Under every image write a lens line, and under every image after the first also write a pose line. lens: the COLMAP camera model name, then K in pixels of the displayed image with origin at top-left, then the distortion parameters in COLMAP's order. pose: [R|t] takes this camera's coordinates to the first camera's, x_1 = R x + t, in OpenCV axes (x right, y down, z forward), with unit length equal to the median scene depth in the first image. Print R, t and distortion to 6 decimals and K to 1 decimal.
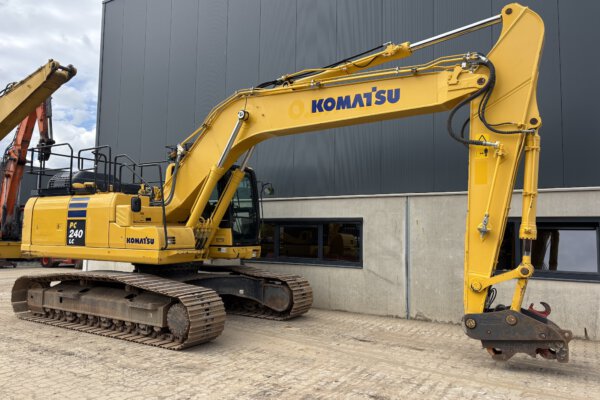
lens RADIAL K [[458.3, 0, 303.8], [0, 458.3, 191.9], [0, 0, 1]] dist [0.040957, -0.039875]
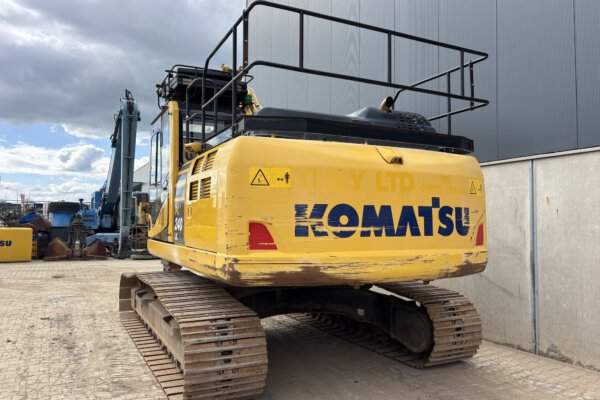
lens RADIAL K [[458.3, 0, 298.5], [0, 458.3, 202.2], [0, 0, 1]] dist [0.040957, -0.039875]
pose [[0.863284, -0.027529, -0.503966, 0.126448], [0.045534, 0.998688, 0.023446, 0.046621], [0.502660, -0.043188, 0.863405, 0.436839]]
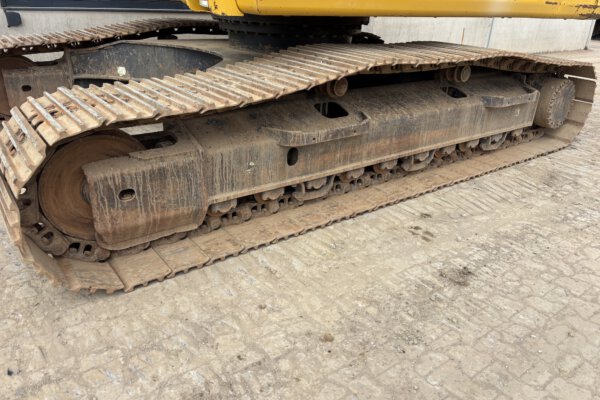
lens RADIAL K [[458.3, 0, 302.3], [0, 458.3, 197.5], [0, 0, 1]] dist [0.040957, -0.039875]
pose [[0.350502, -0.378182, 0.856812, -0.785118], [-0.116051, 0.890260, 0.440419, 0.118777], [-0.929344, -0.253801, 0.268150, 0.887046]]
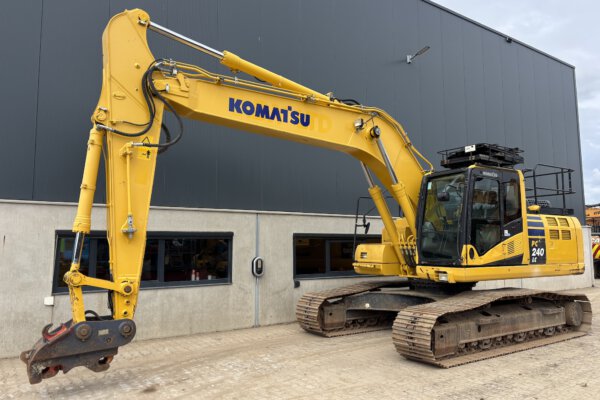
lens RADIAL K [[458.3, 0, 304.3], [0, 458.3, 200.3], [0, 0, 1]] dist [0.040957, -0.039875]
pose [[0.385685, 0.079623, 0.919188, -1.449710], [-0.072728, 0.995793, -0.055743, 0.062892], [-0.919759, -0.045352, 0.389853, 0.958172]]
